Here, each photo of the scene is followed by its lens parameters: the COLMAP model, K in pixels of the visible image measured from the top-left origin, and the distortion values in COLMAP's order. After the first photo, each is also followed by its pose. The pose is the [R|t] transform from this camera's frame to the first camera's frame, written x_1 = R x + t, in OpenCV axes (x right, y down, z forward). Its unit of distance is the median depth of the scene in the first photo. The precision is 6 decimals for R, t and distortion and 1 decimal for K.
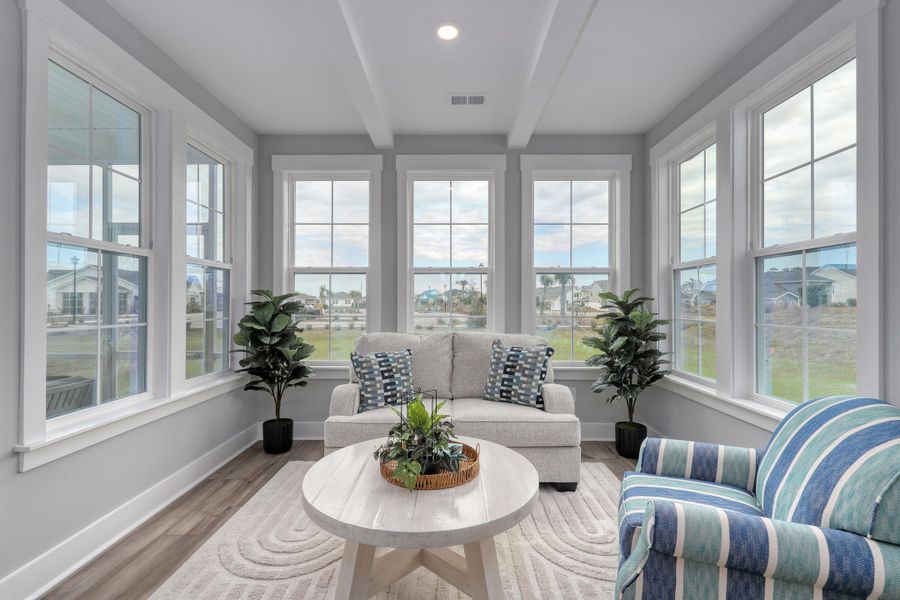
lens RADIAL K [[427.2, 0, 444.0], [0, 427.2, 301.3], [0, 0, 1]] dist [0.006041, 0.000169]
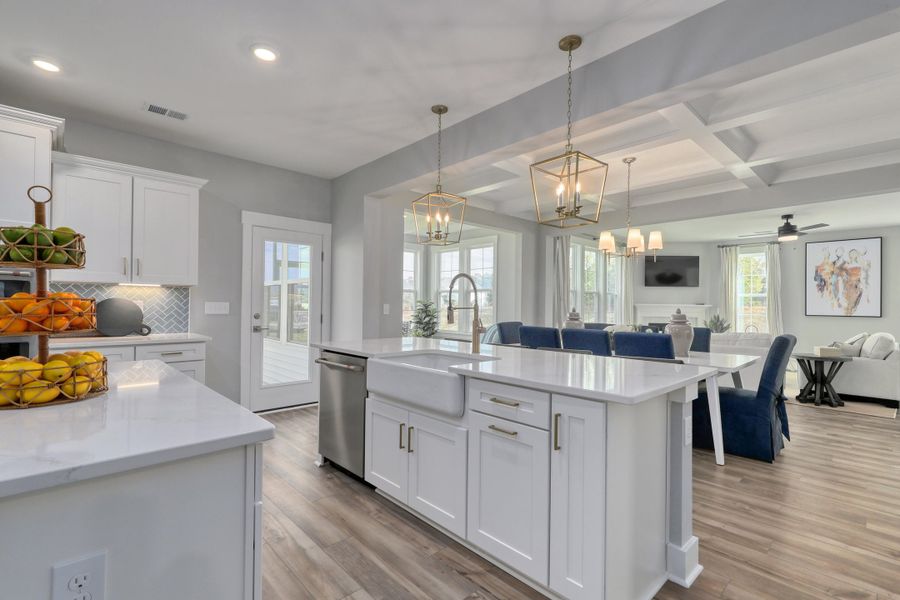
lens RADIAL K [[427.2, 0, 446.0], [0, 427.2, 299.8], [0, 0, 1]] dist [0.006041, 0.000169]
pose [[0.716851, 0.017817, 0.696999, -1.365039], [-0.013421, 0.999841, -0.011755, 0.004235], [-0.697098, -0.000928, 0.716976, -0.990206]]
